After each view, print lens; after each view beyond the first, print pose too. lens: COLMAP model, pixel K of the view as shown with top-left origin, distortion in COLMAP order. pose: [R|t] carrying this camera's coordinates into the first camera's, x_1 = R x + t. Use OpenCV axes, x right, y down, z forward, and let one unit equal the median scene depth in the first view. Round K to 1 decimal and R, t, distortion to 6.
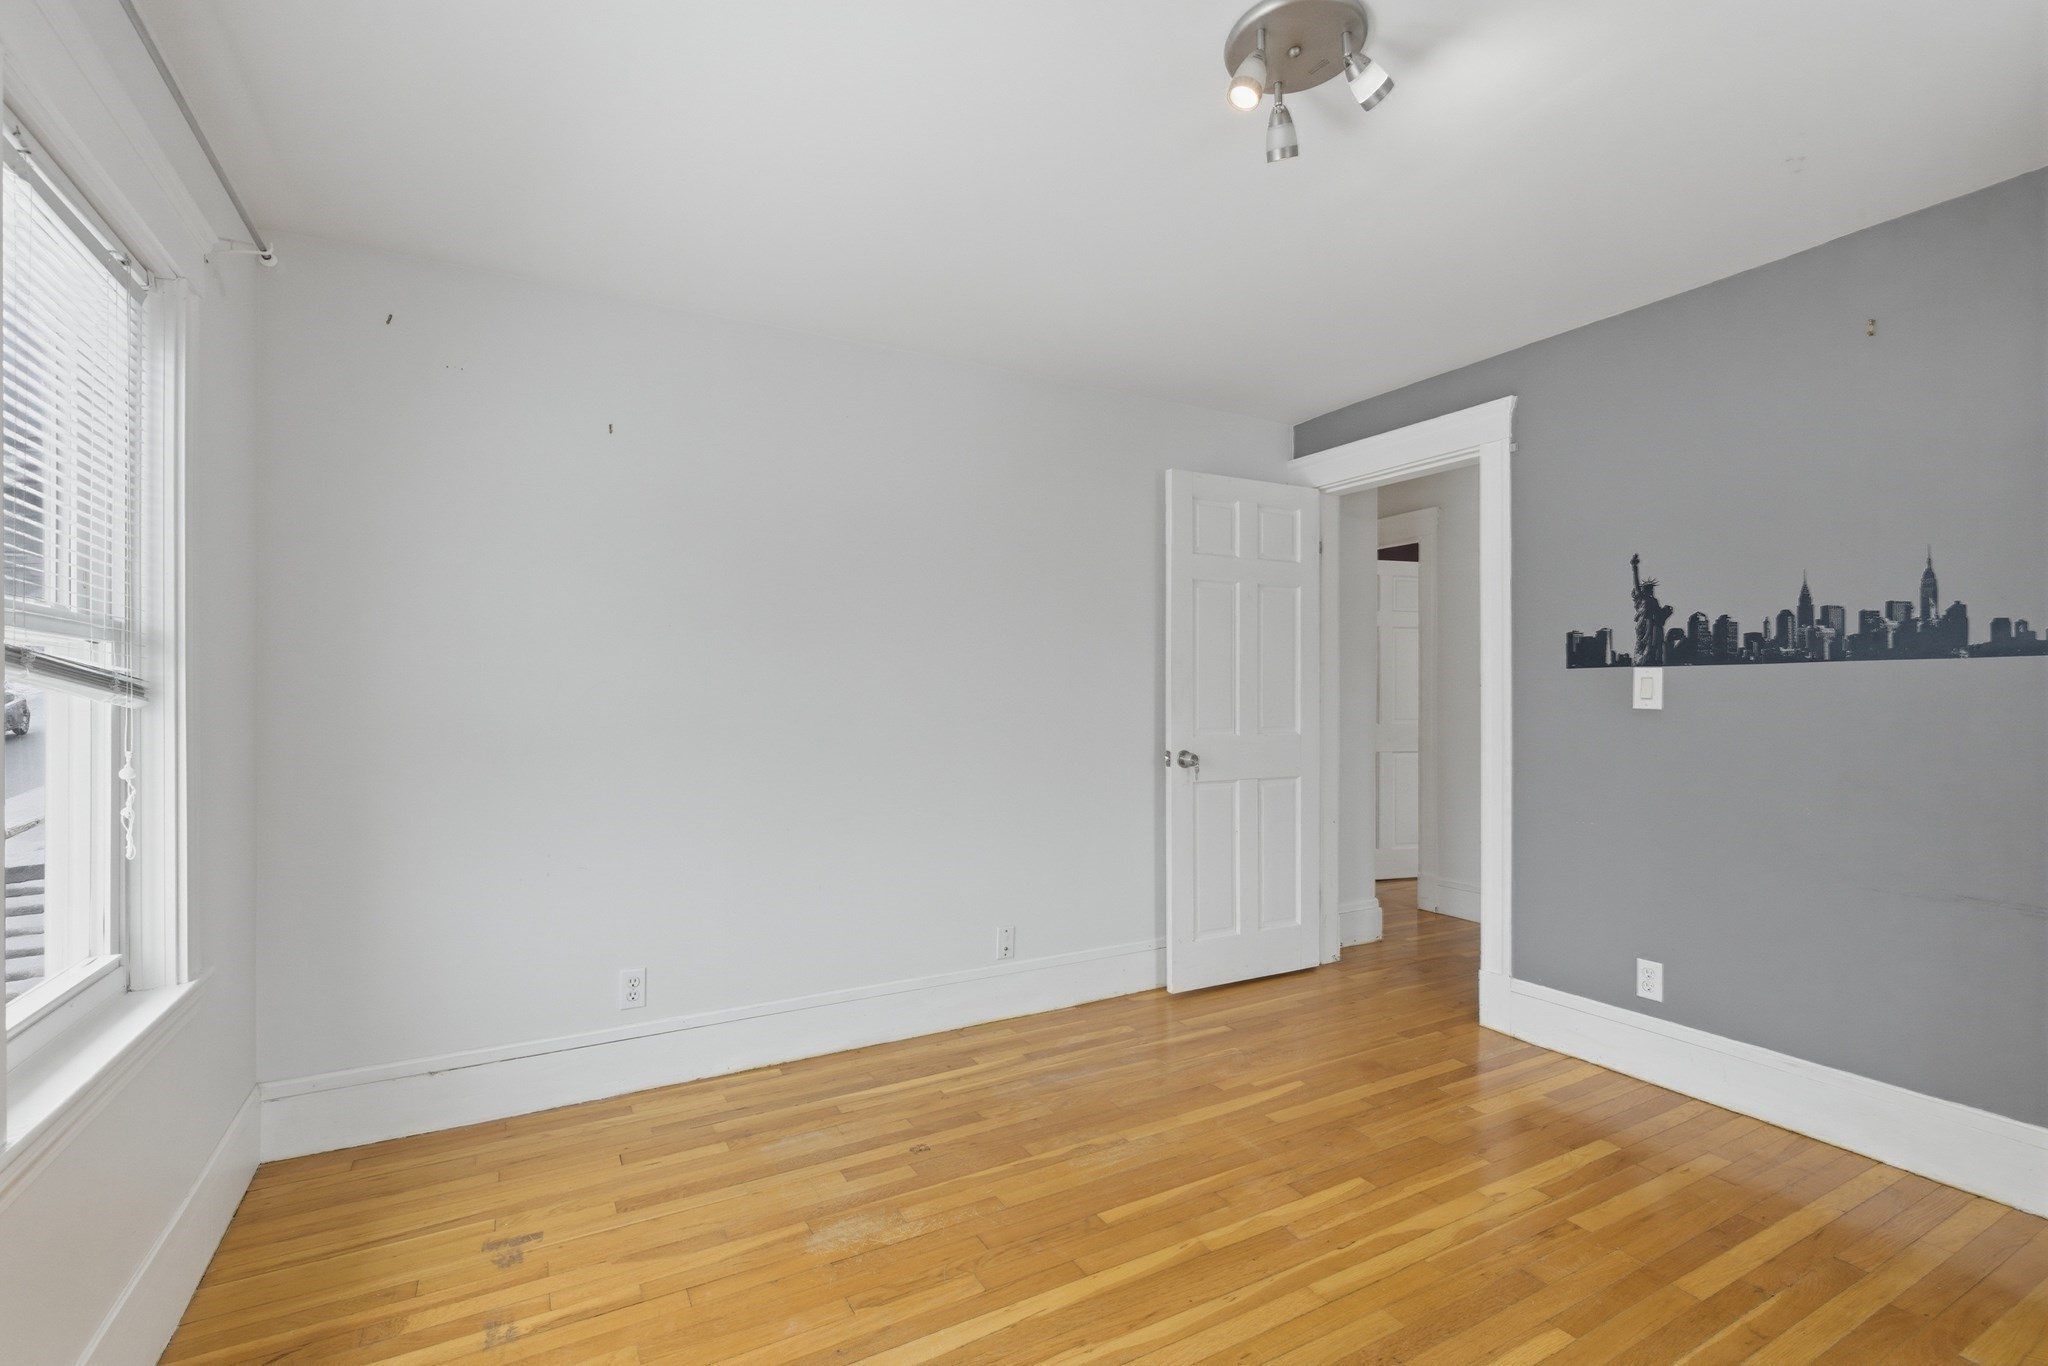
lens RADIAL K [[939.3, 0, 1023.0], [0, 939.3, 710.4], [0, 0, 1]] dist [0.000266, -0.000307]
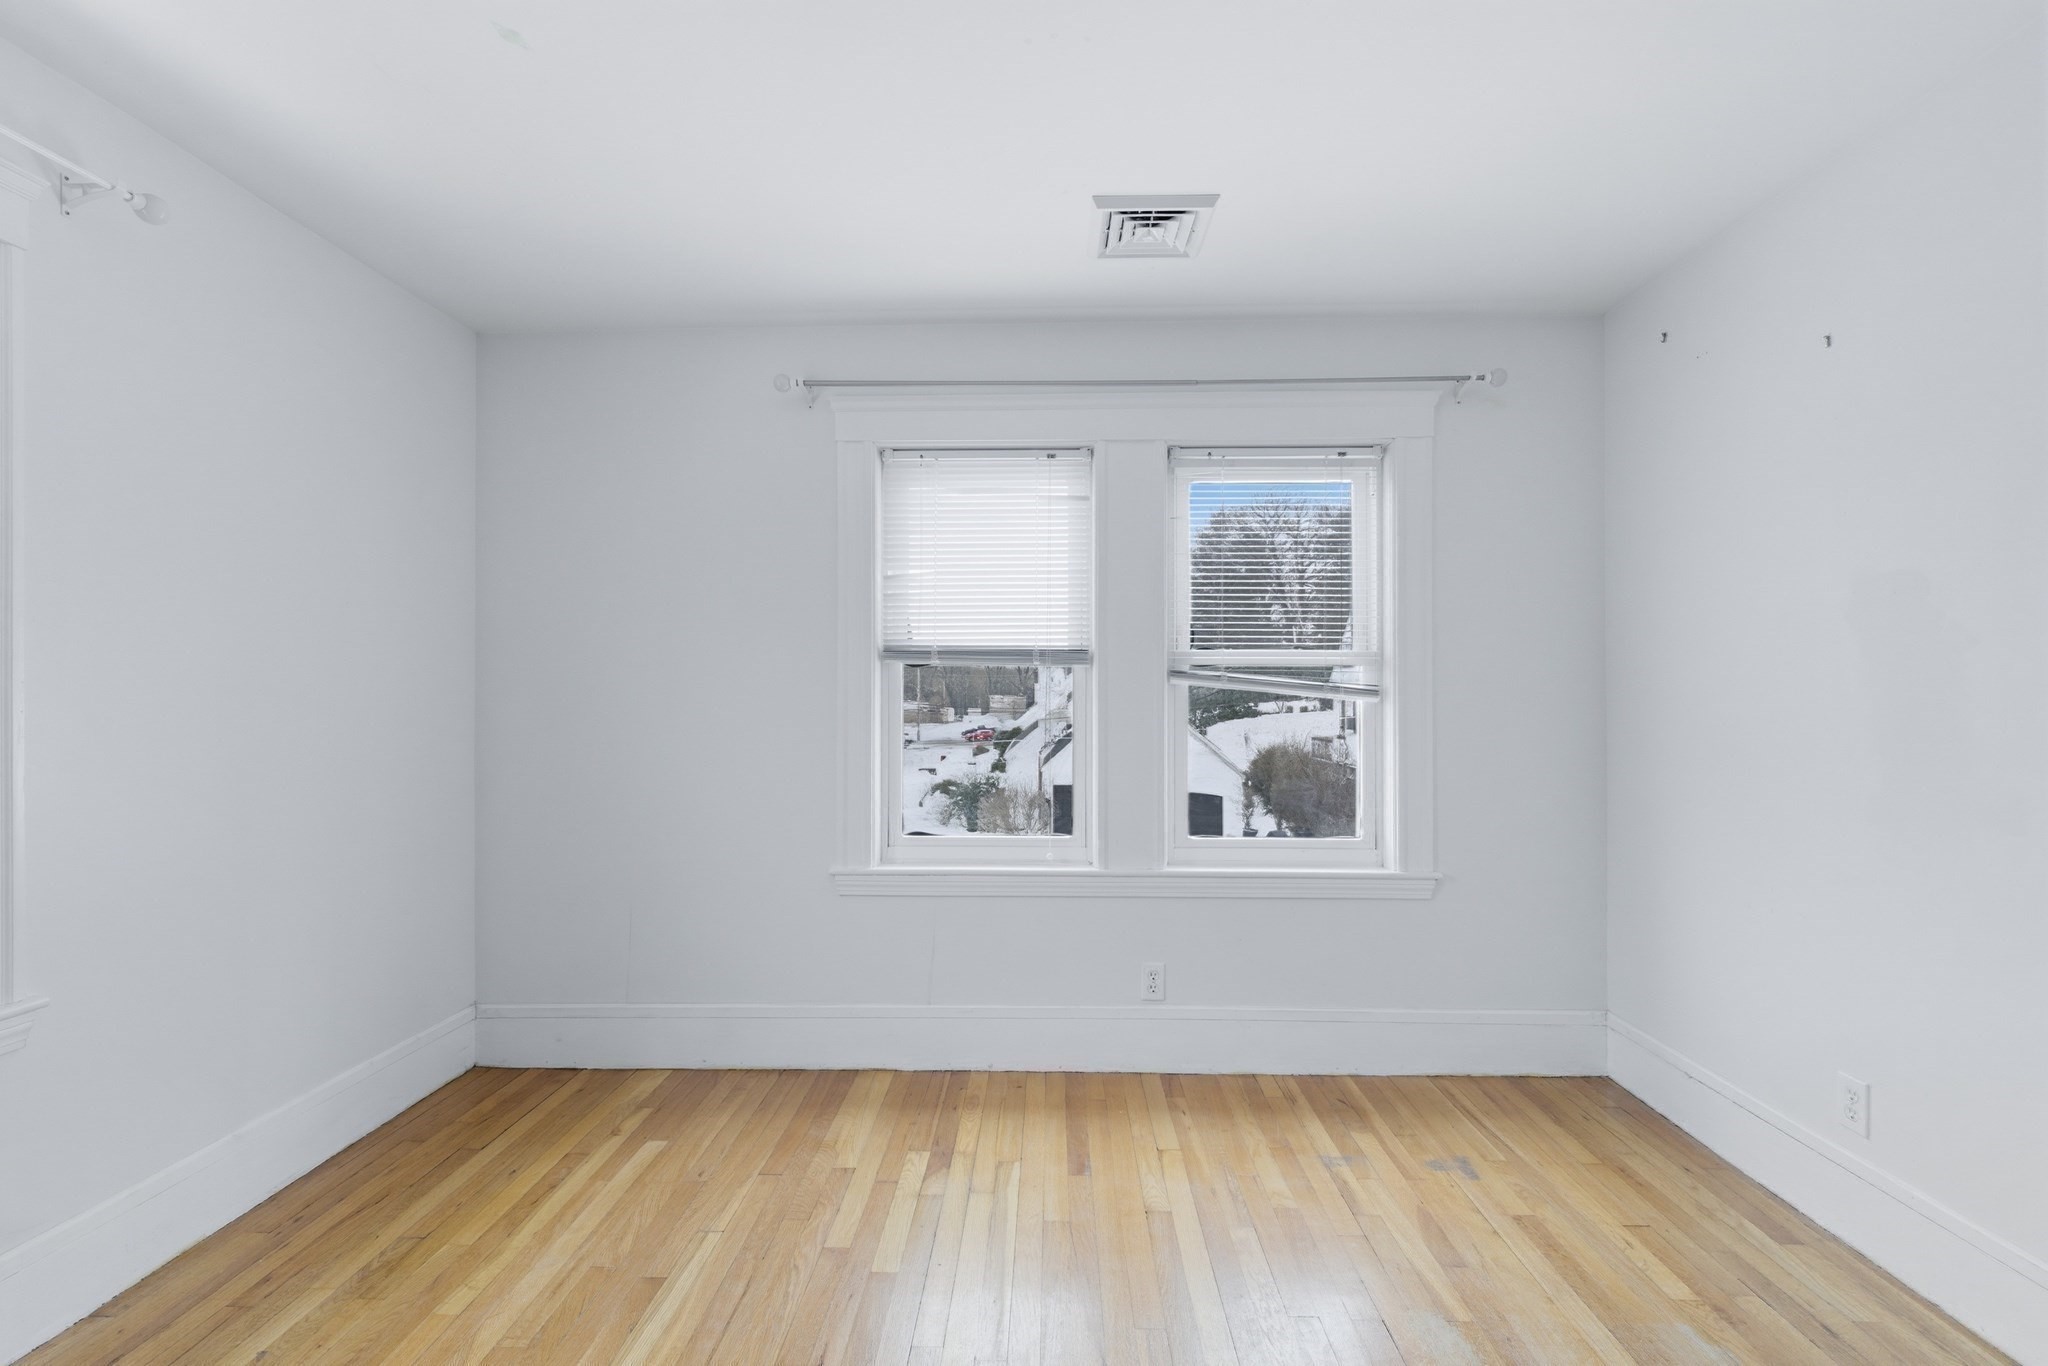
lens RADIAL K [[939.3, 0, 1023.0], [0, 939.3, 710.4], [0, 0, 1]] dist [0.000266, -0.000307]
pose [[-0.532888, 0.011962, -0.846101, 0.695600], [-0.015701, 0.999588, 0.024020, -0.016144], [0.846040, 0.026085, -0.532481, 1.101997]]
